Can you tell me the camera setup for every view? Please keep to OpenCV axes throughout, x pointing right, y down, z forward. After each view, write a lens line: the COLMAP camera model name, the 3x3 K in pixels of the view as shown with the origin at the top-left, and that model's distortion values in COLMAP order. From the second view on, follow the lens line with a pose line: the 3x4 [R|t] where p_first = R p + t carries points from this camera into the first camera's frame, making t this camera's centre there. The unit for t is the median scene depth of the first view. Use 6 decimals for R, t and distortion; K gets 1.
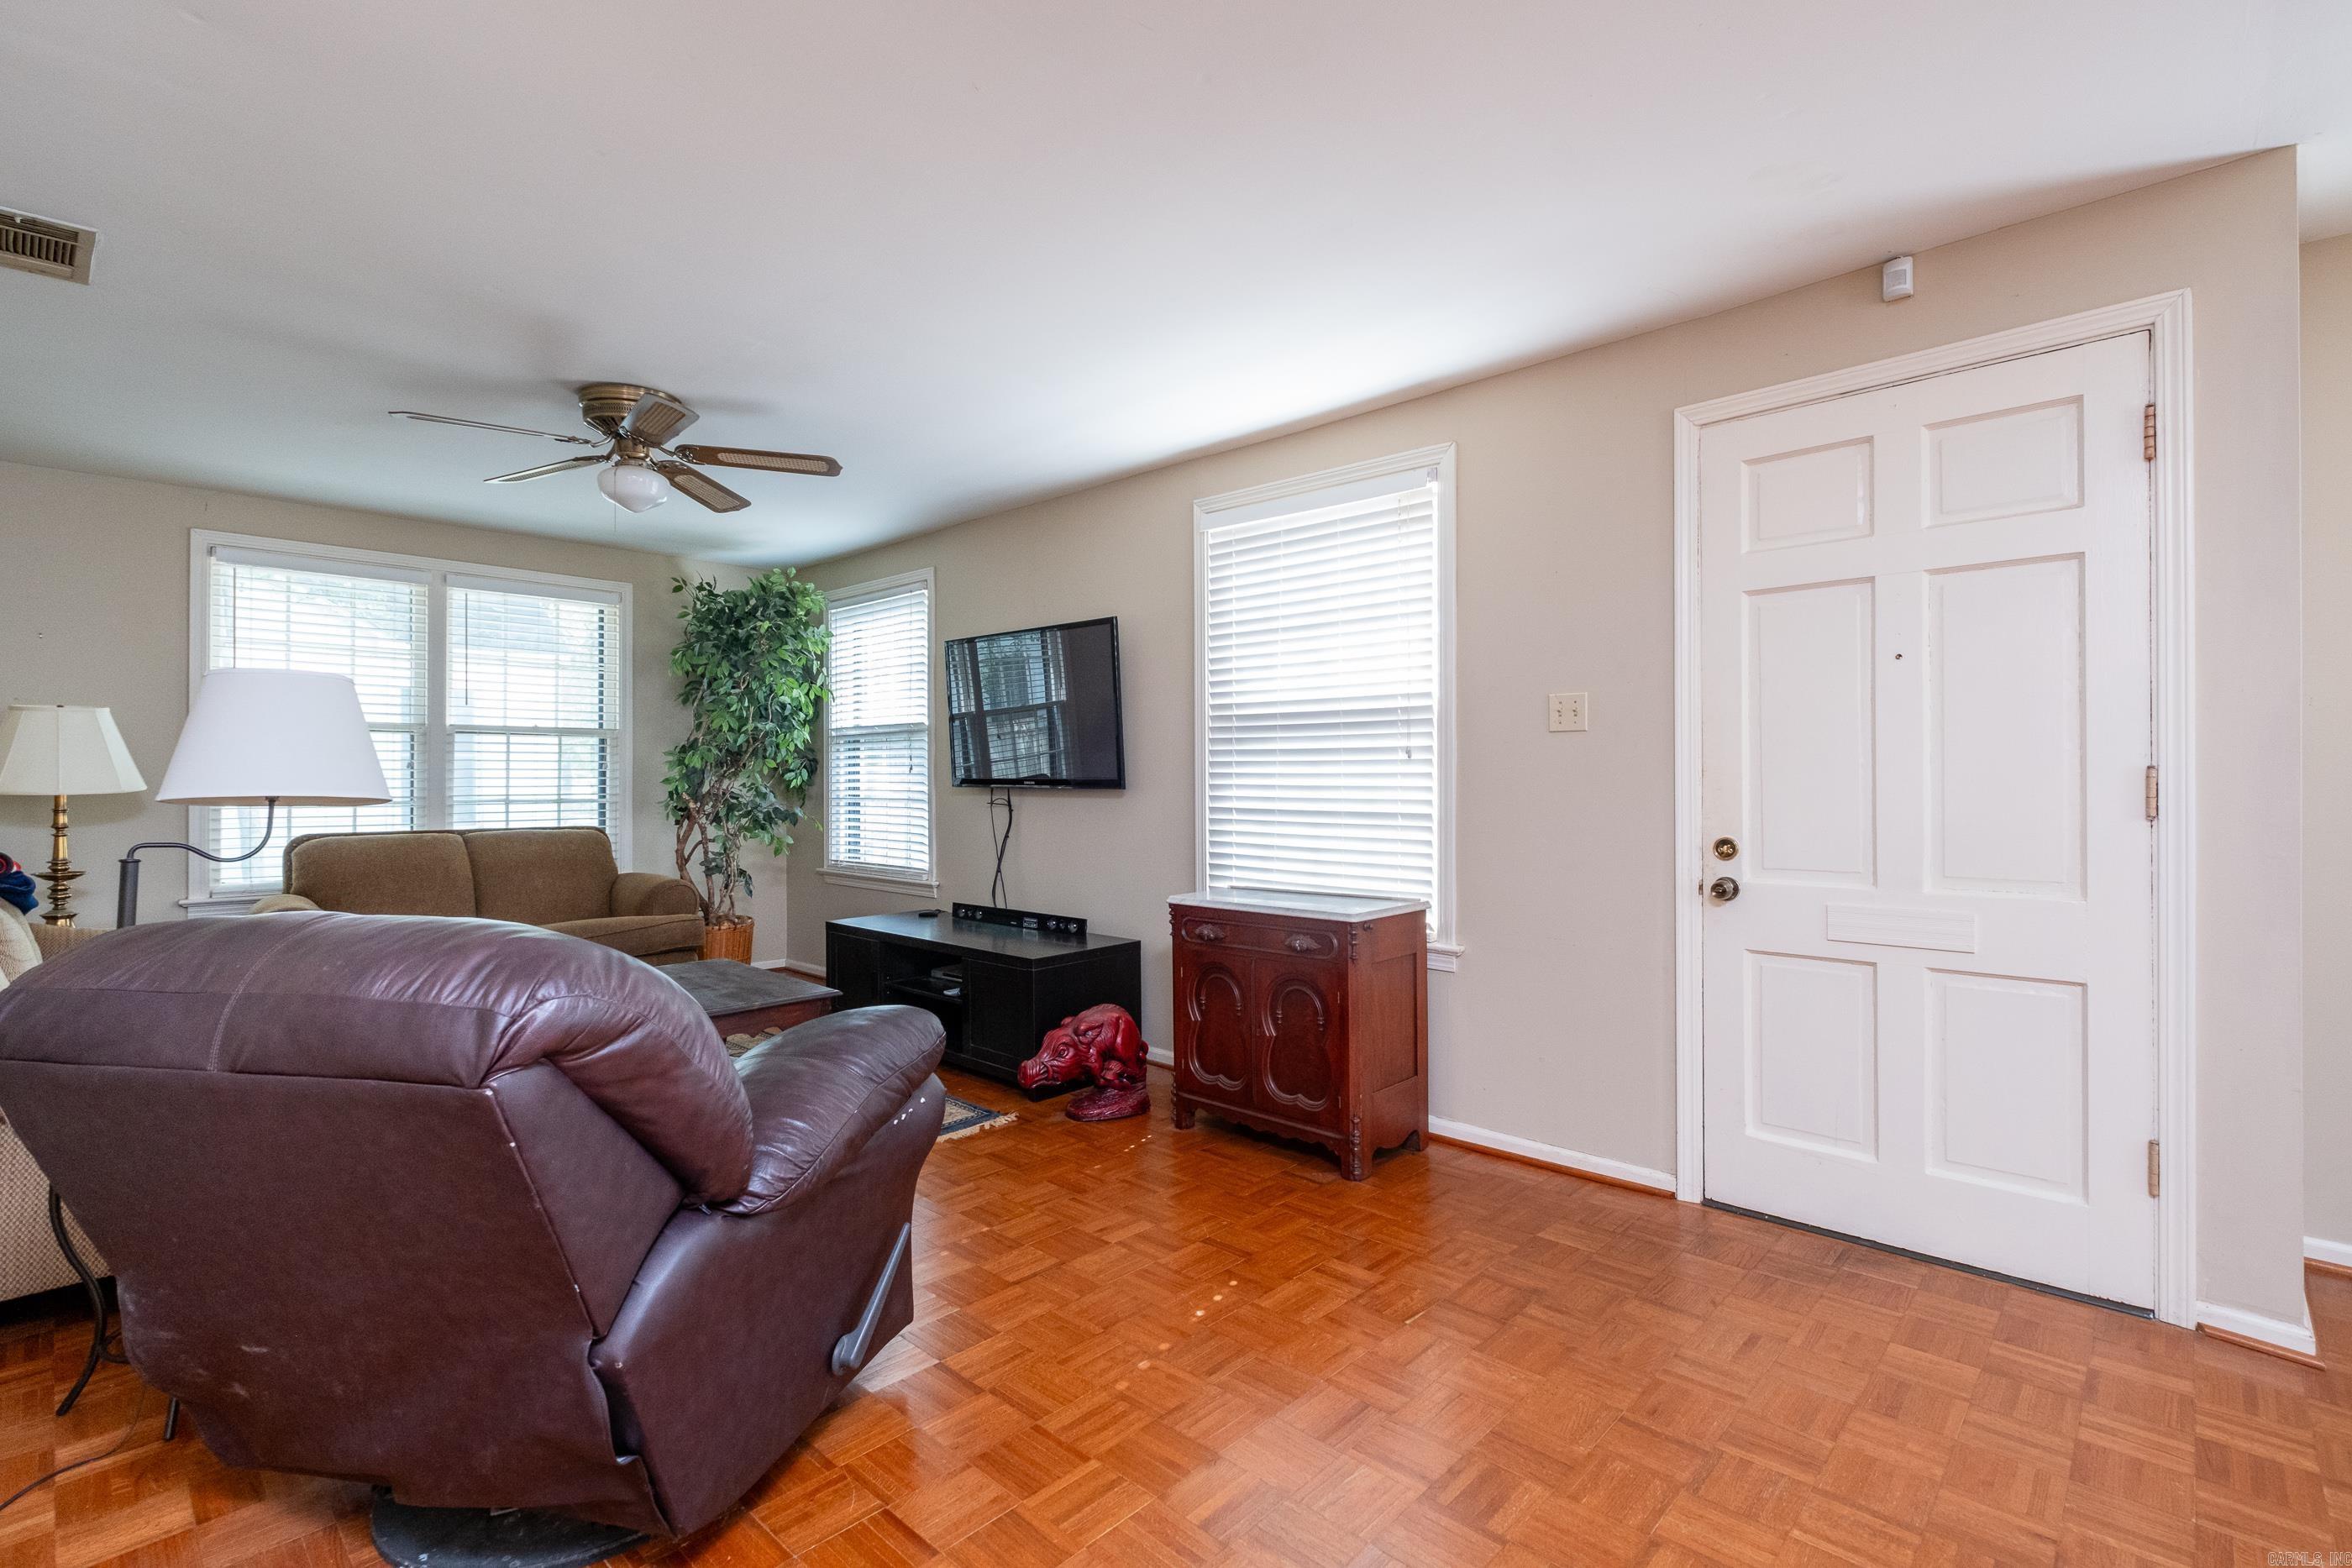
lens RADIAL K [[1056.6, 0, 1155.1], [0, 1056.6, 773.6], [0, 0, 1]] dist [0.008575, -0.005420]
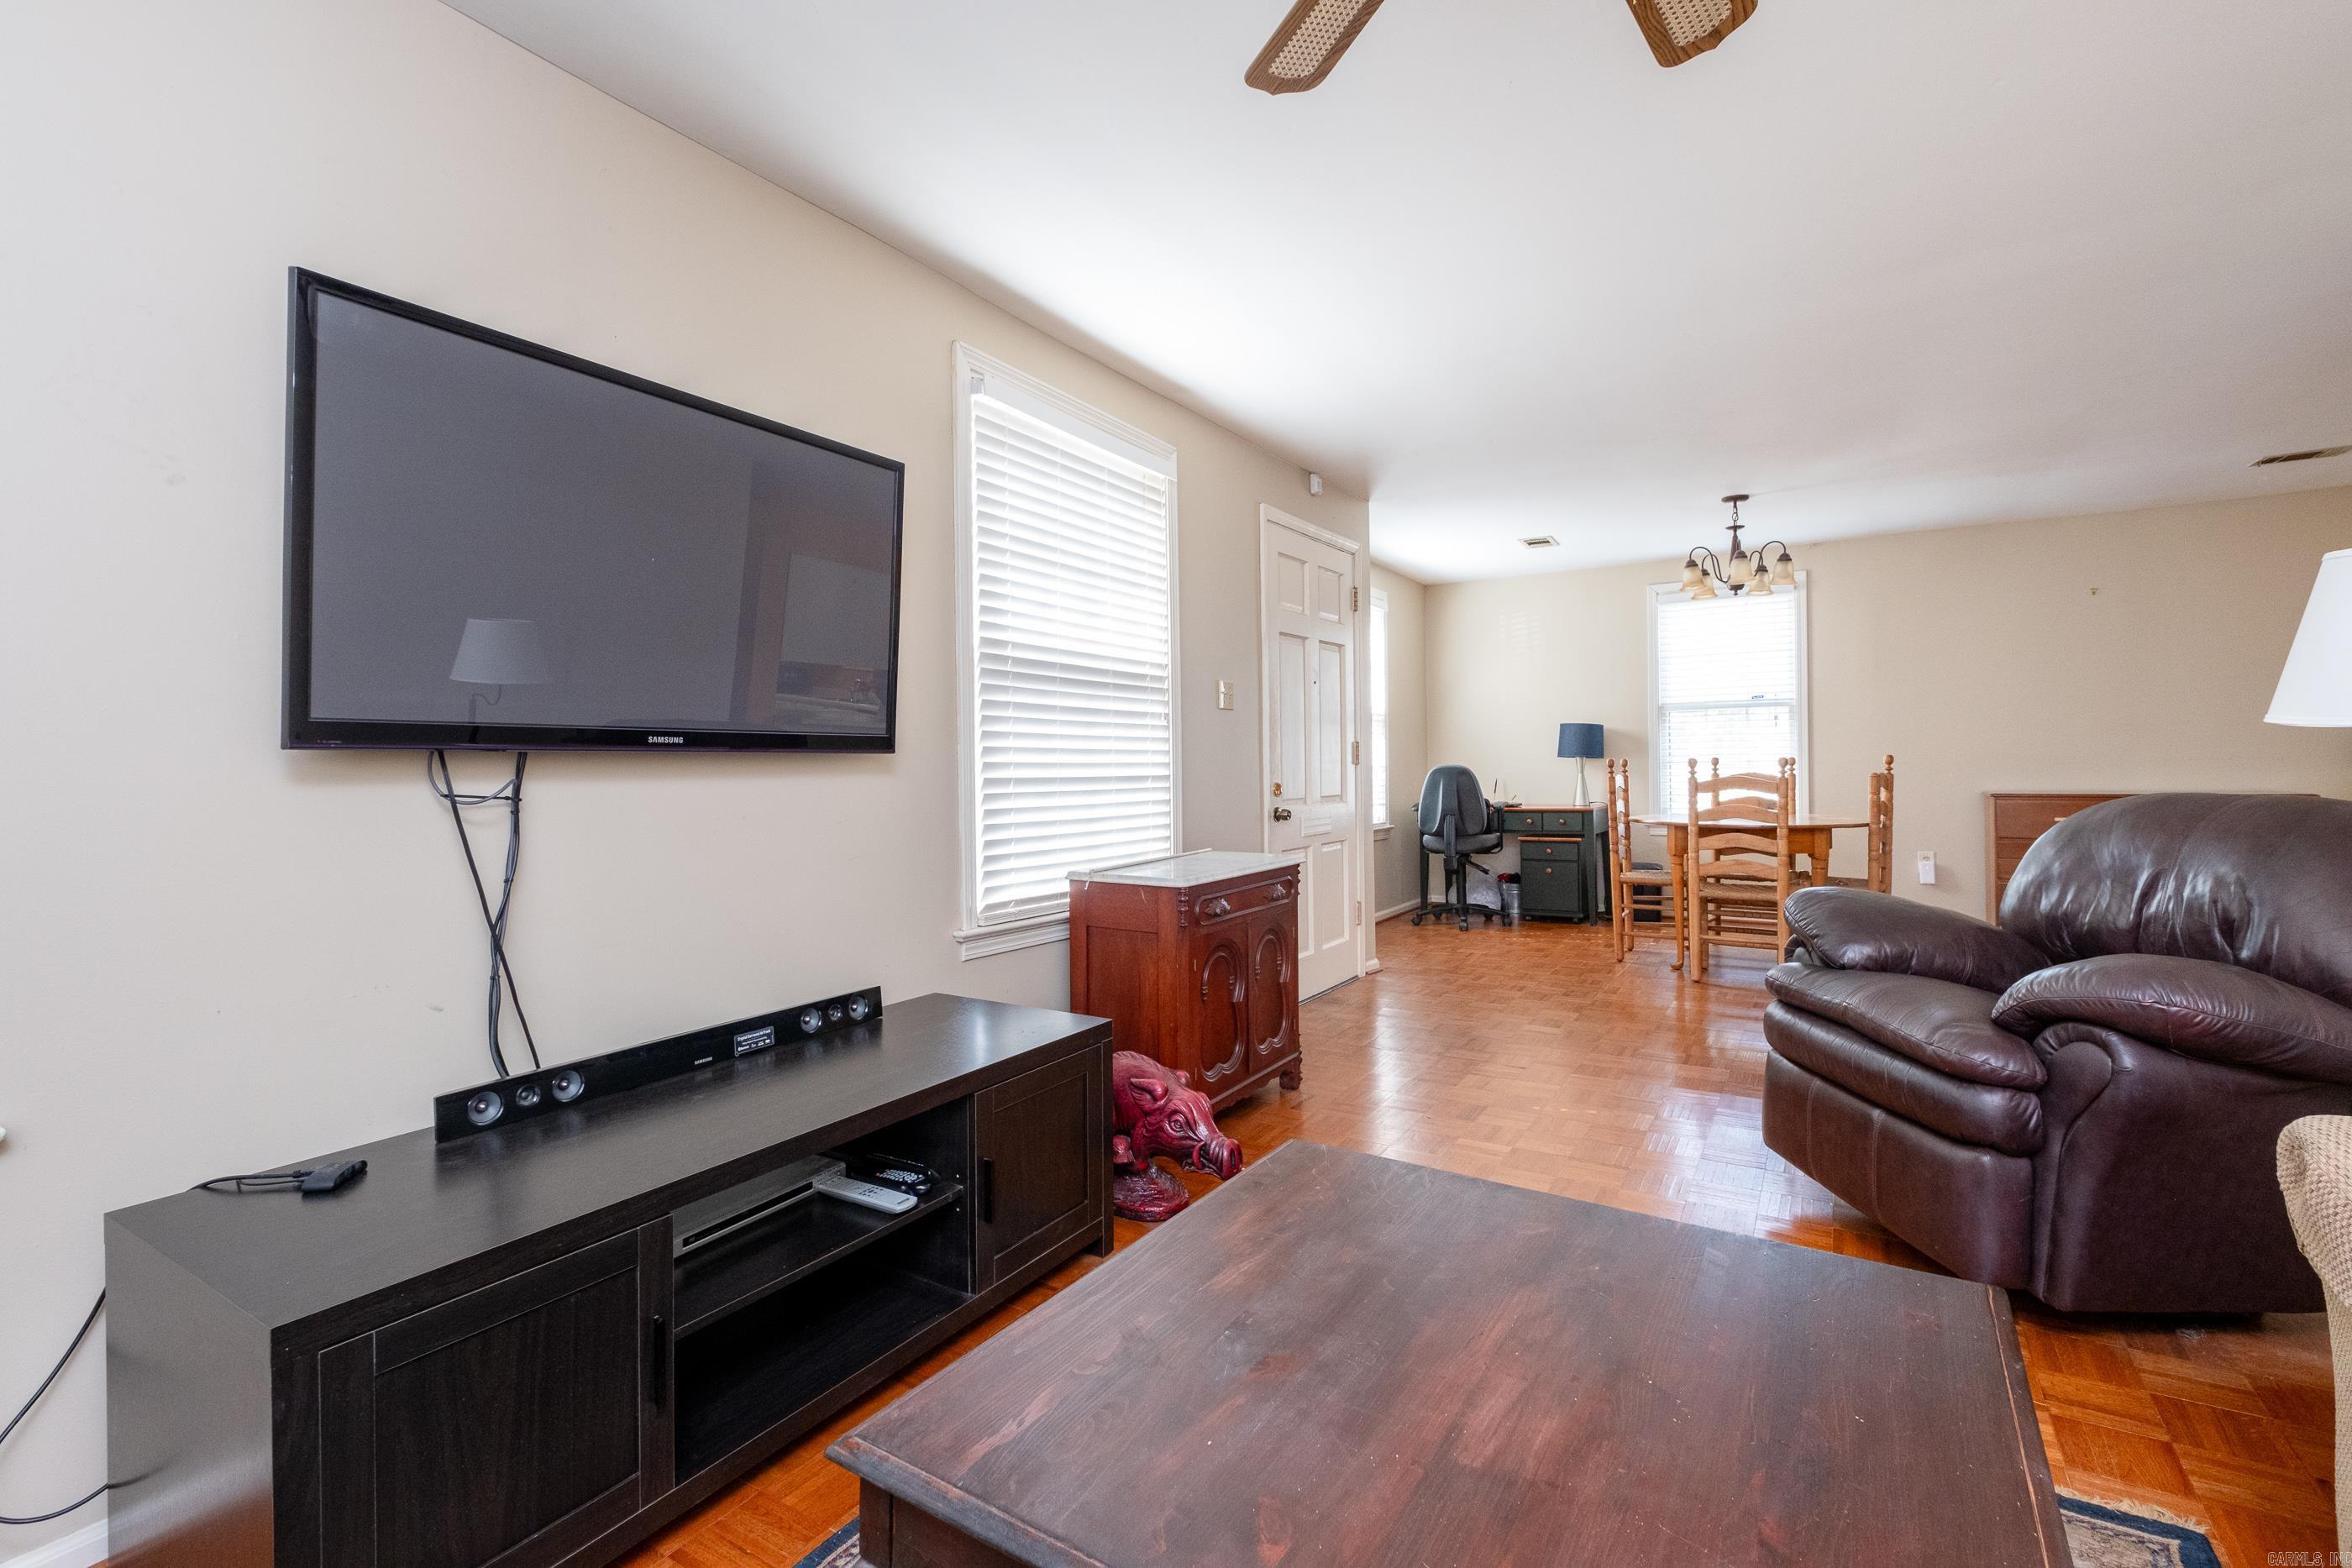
lens RADIAL K [[1056.6, 0, 1238.6], [0, 1056.6, 744.6], [0, 0, 1]] dist [0.008575, -0.005420]
pose [[-0.241790, 0.023608, 0.970041, -0.814395], [0.011834, 0.999701, -0.021380, 0.030548], [-0.970256, 0.006310, -0.241998, 1.183328]]
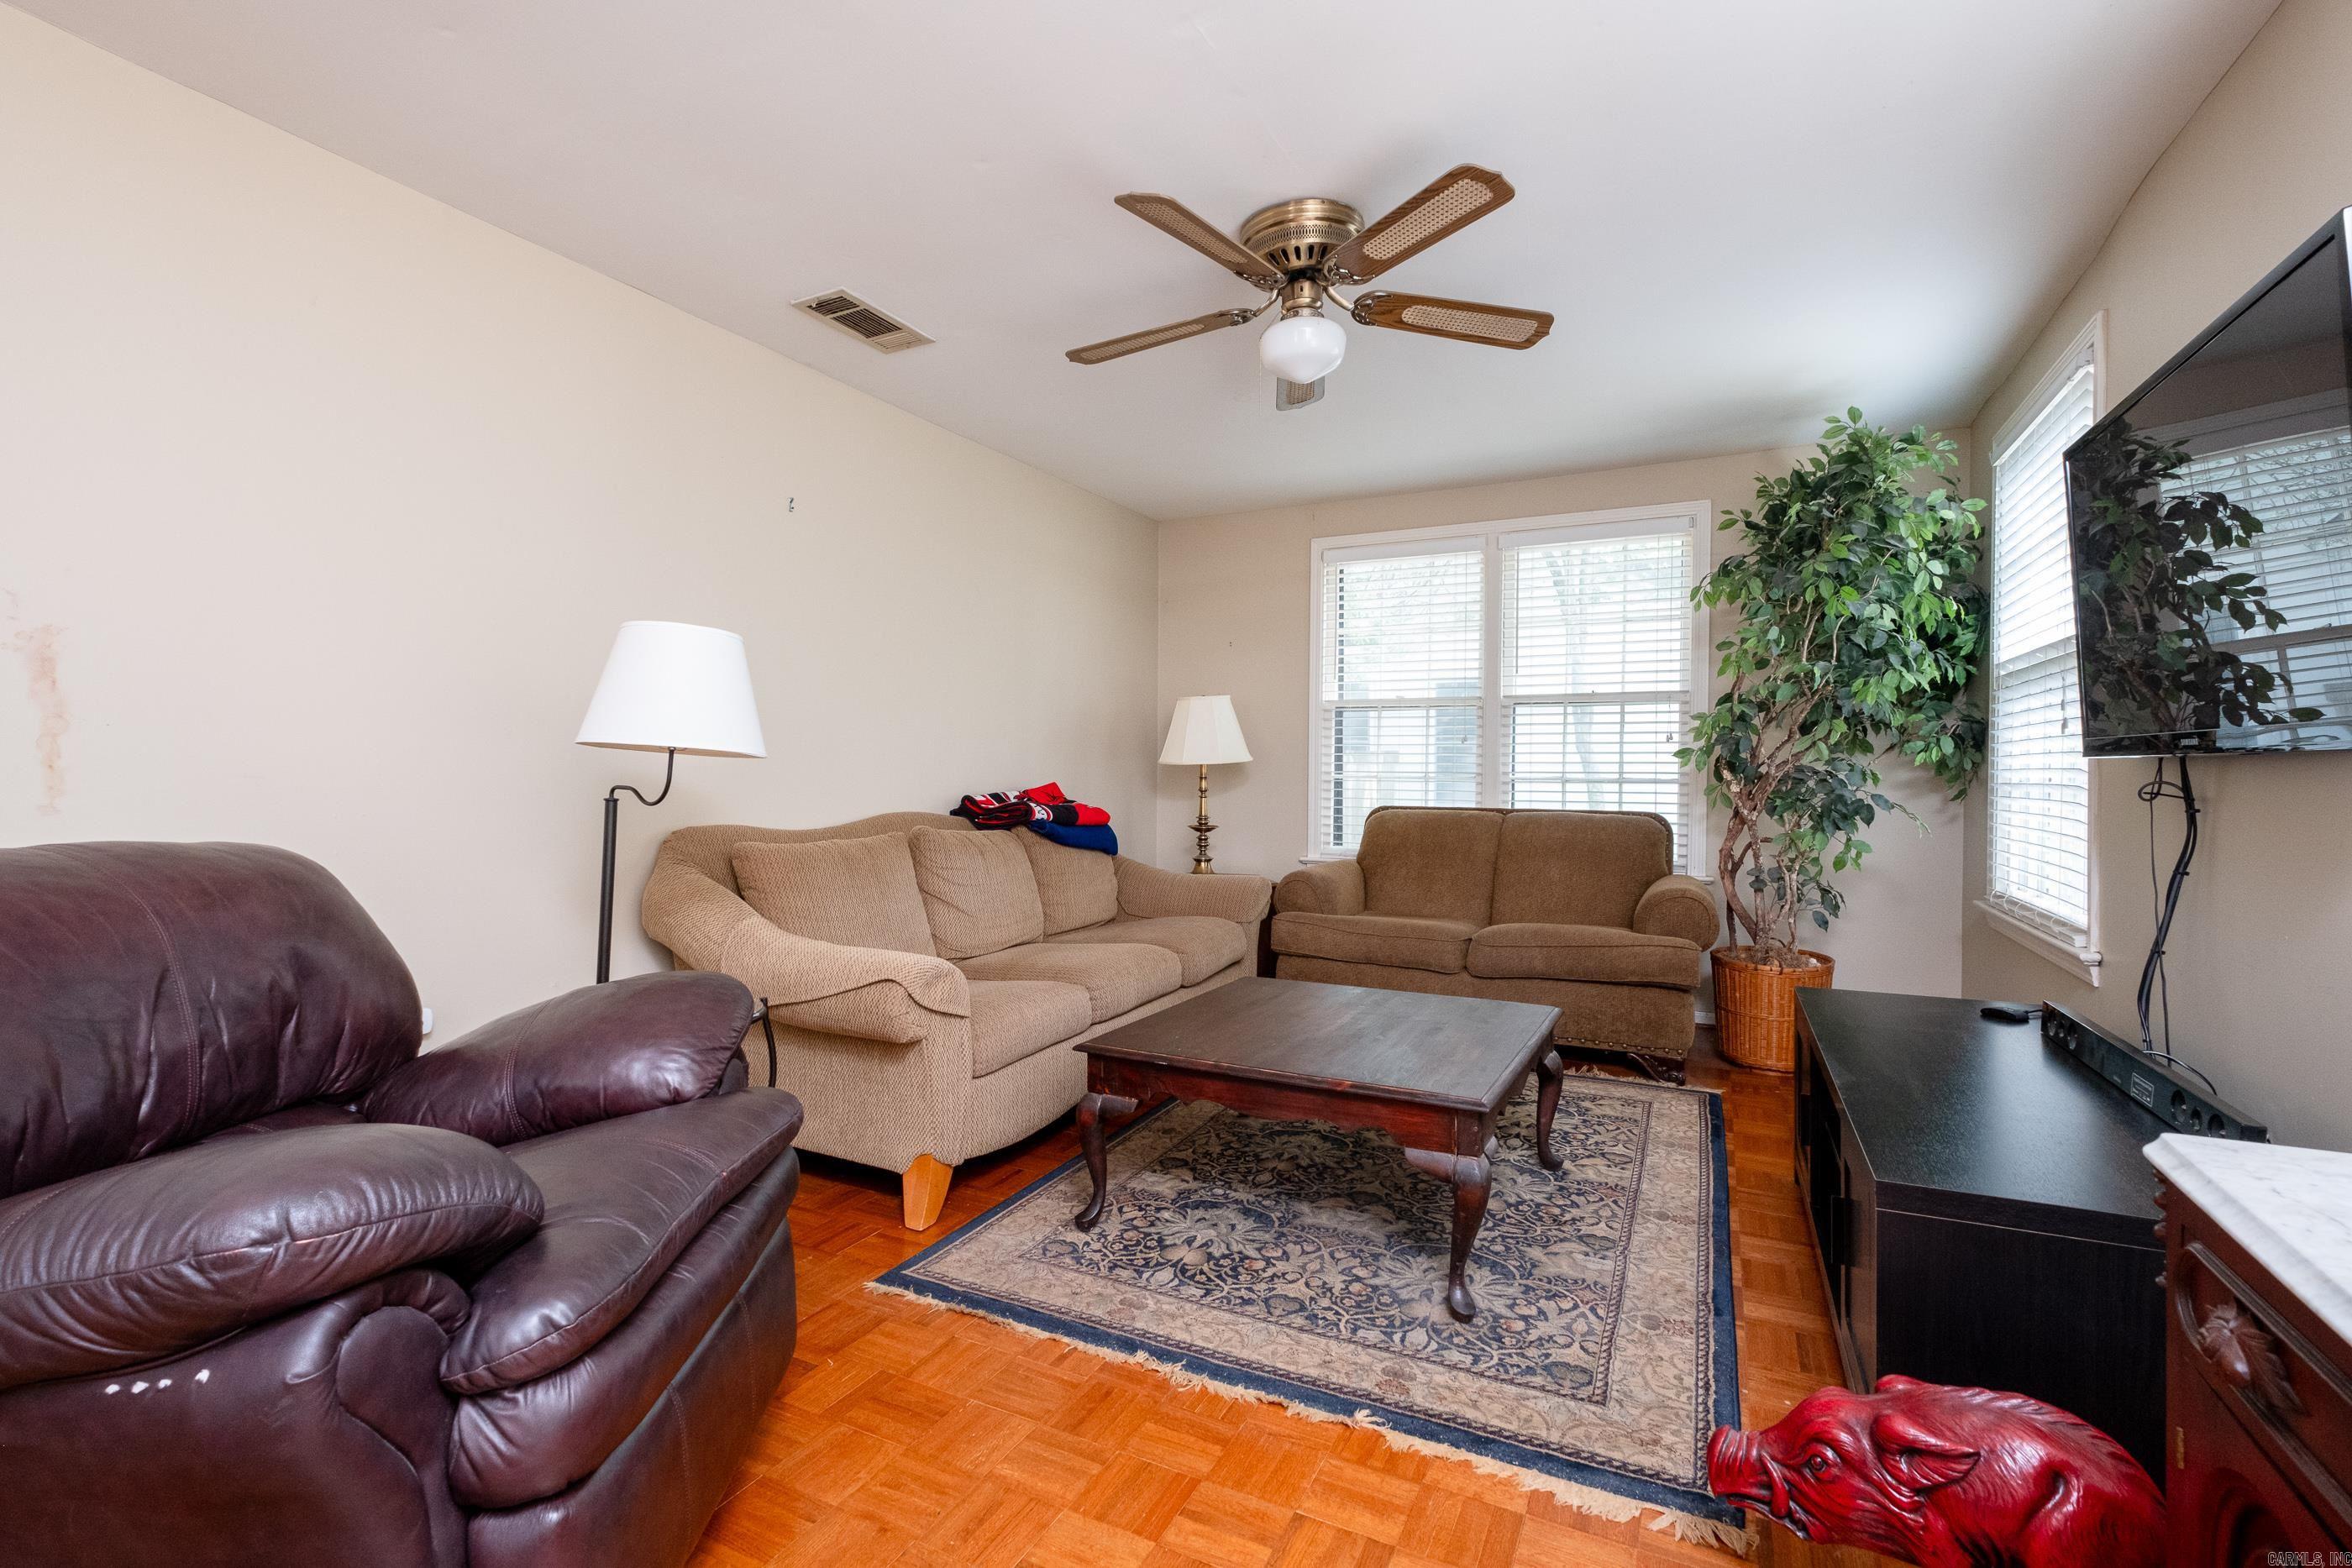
lens RADIAL K [[1056.6, 0, 1132.1], [0, 1056.6, 776.9], [0, 0, 1]] dist [0.008575, -0.005420]
pose [[0.300829, 0.012106, -0.953601, 0.192561], [-0.000394, 0.999921, 0.012570, 0.023084], [0.953678, -0.003406, 0.300809, 0.670248]]
